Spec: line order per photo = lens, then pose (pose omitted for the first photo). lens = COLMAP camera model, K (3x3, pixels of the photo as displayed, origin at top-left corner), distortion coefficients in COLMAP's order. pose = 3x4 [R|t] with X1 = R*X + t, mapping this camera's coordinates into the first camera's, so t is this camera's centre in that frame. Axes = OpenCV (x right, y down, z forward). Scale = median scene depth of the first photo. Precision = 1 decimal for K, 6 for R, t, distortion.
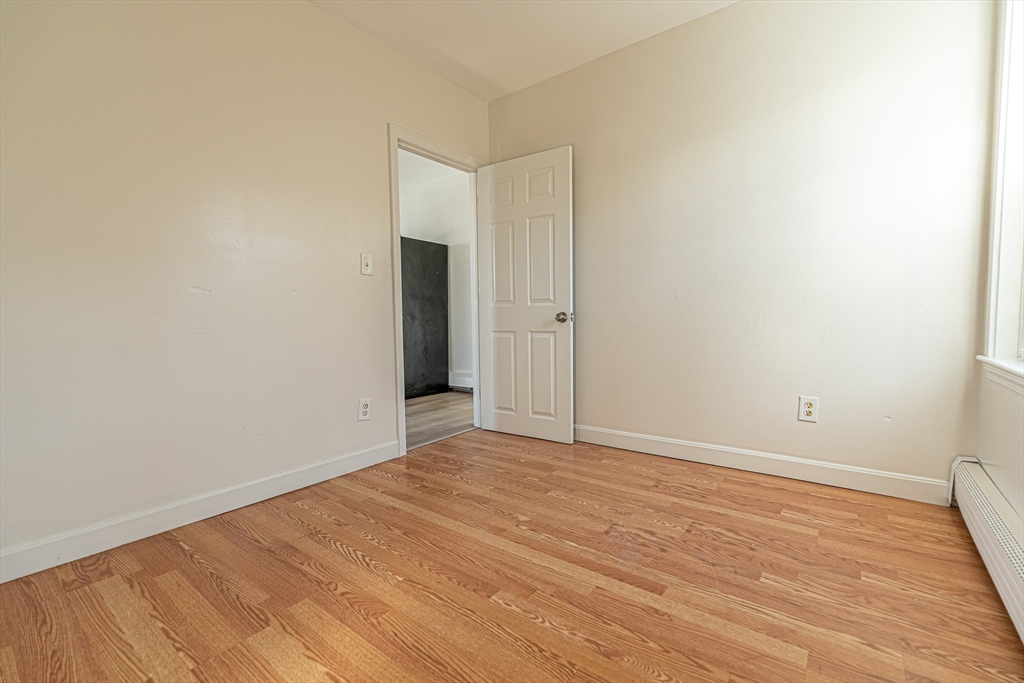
lens RADIAL K [[445.6, 0, 515.3], [0, 445.6, 337.2], [0, 0, 1]] dist [-0.003199, 0.001483]
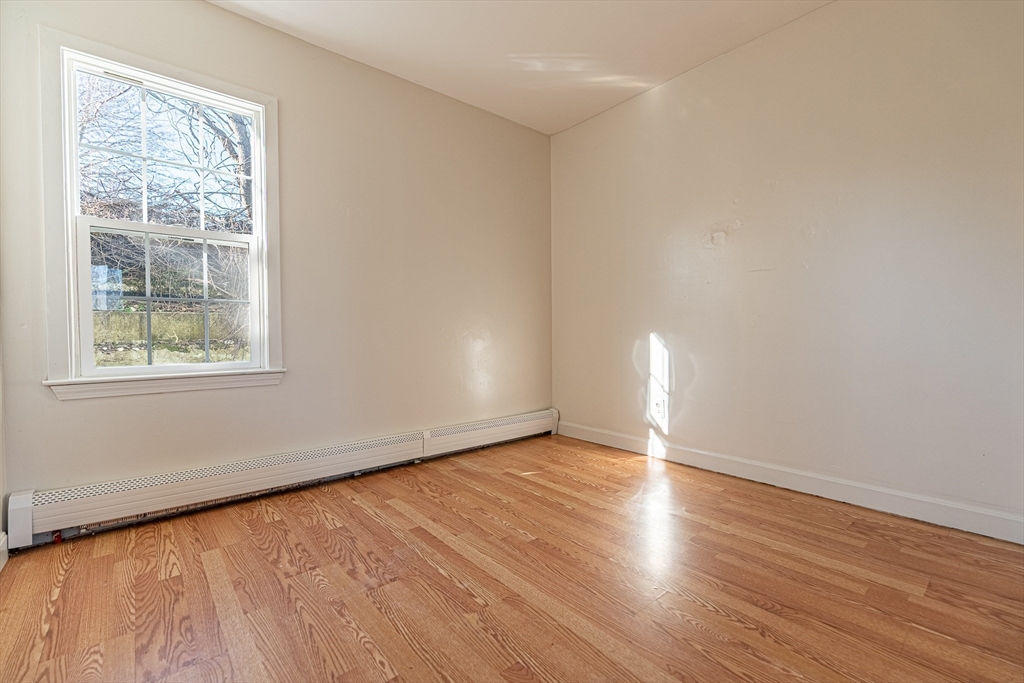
lens RADIAL K [[445.6, 0, 513.3], [0, 445.6, 338.5], [0, 0, 1]] dist [-0.003199, 0.001483]
pose [[-0.977418, 0.018921, 0.210468, -0.240982], [0.032901, 0.997463, 0.063122, -0.093663], [-0.208739, 0.068621, -0.975561, 1.944407]]
